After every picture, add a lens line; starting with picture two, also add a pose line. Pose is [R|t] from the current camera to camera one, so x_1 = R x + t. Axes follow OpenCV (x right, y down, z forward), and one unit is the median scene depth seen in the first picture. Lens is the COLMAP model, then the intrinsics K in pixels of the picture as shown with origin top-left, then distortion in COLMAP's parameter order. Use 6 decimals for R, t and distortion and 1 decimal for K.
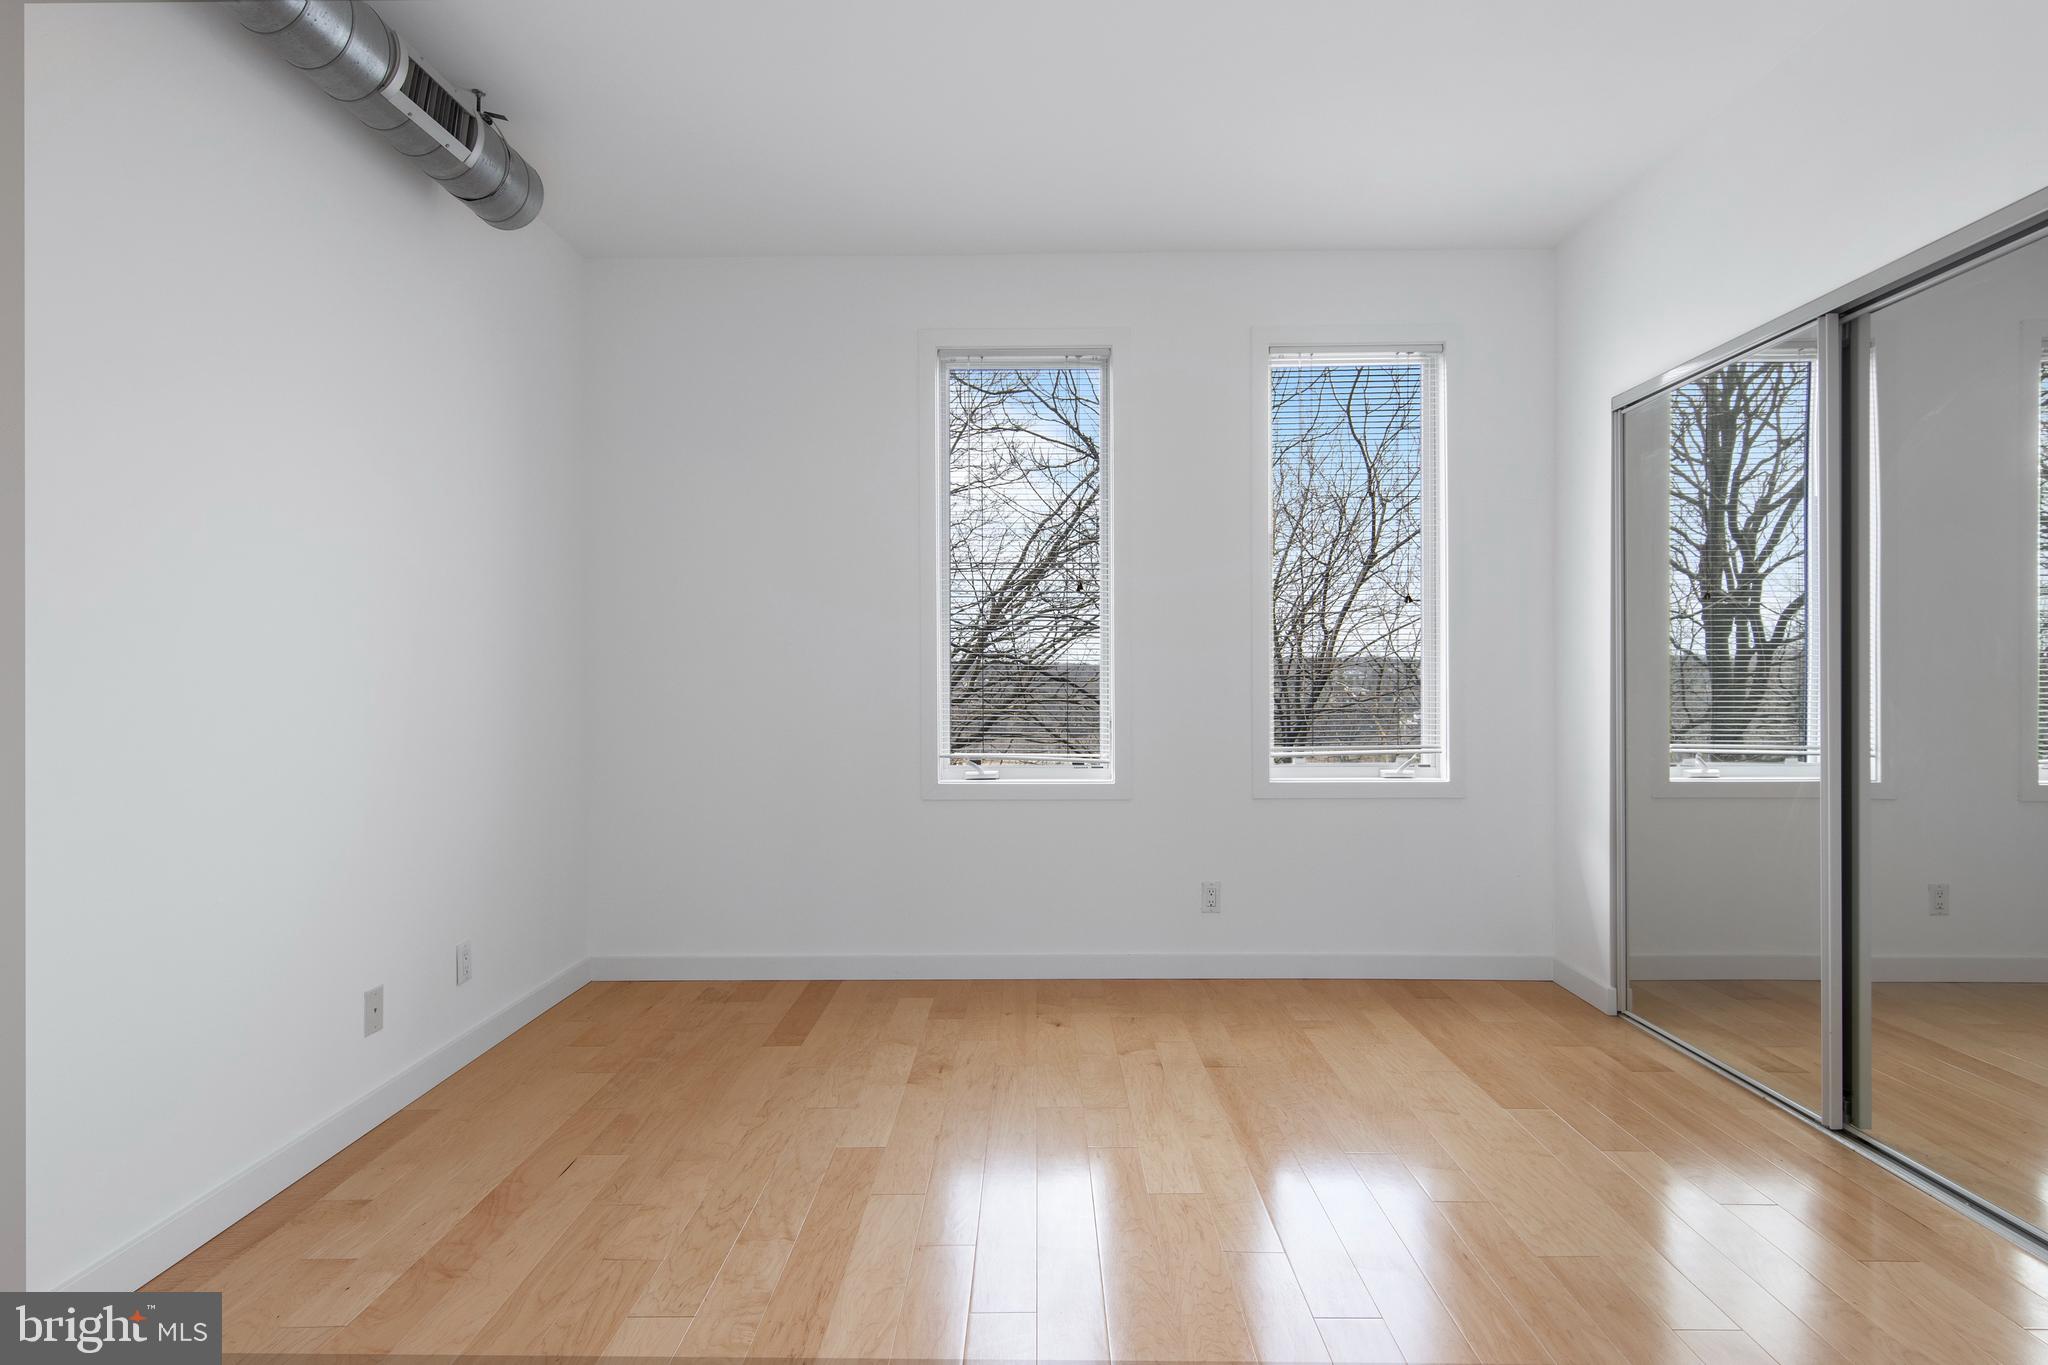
lens RADIAL K [[1046.0, 0, 1025.3], [0, 1046.0, 683.2], [0, 0, 1]] dist [0.021202, -0.006314]
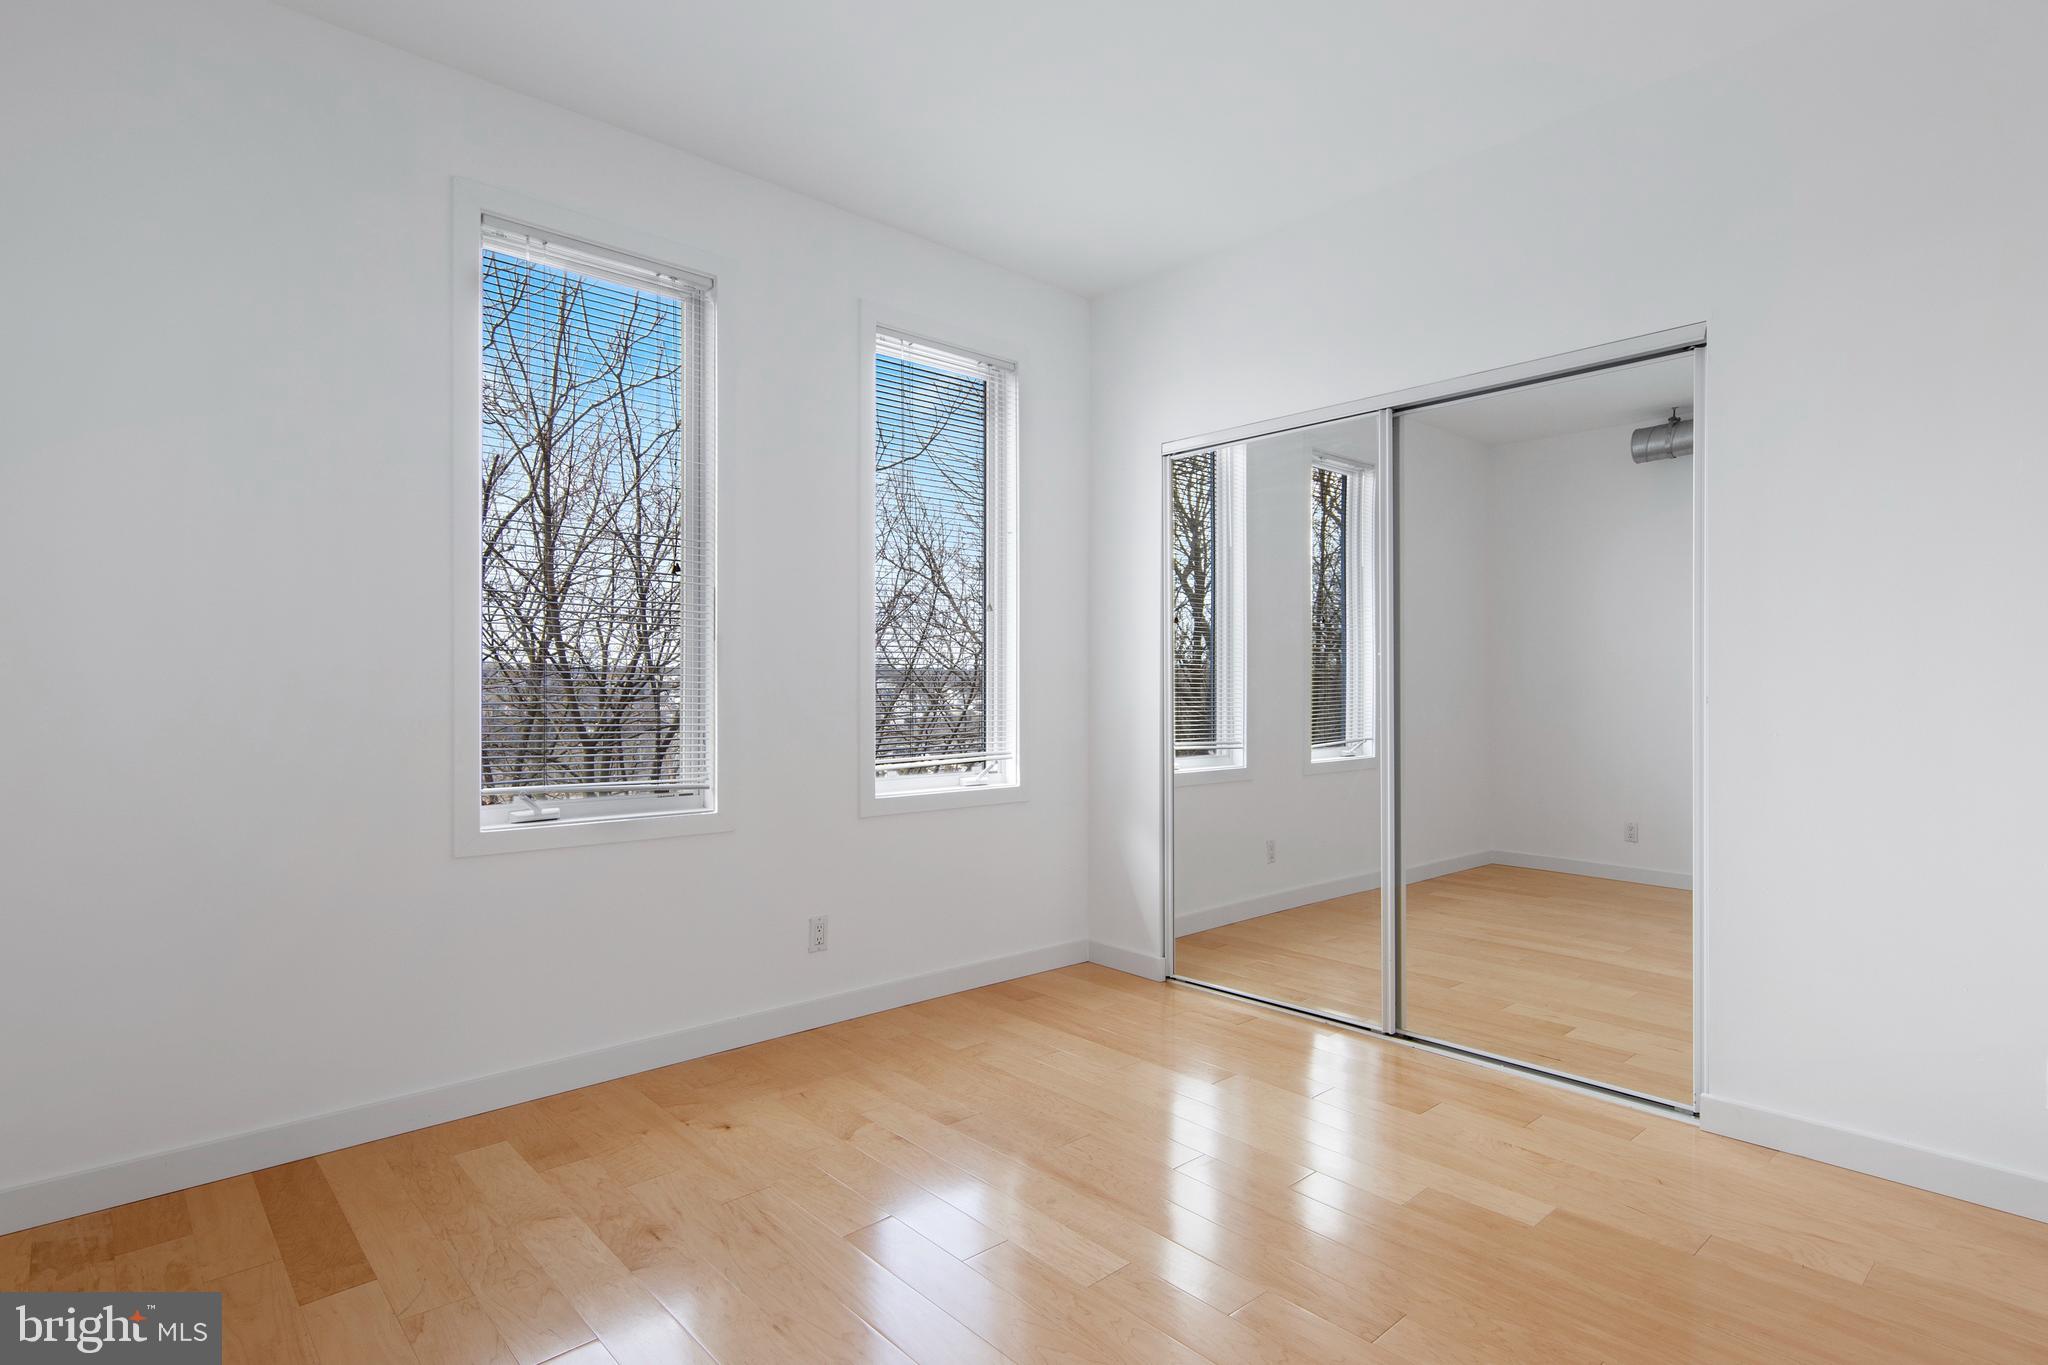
lens RADIAL K [[1046.0, 0, 1024.1], [0, 1046.0, 682.7], [0, 0, 1]] dist [0.021202, -0.006314]
pose [[0.734102, 0.008045, 0.678992, -0.320165], [-0.001591, 0.999947, -0.010127, 0.002475], [-0.679038, 0.006354, 0.734076, 0.256258]]
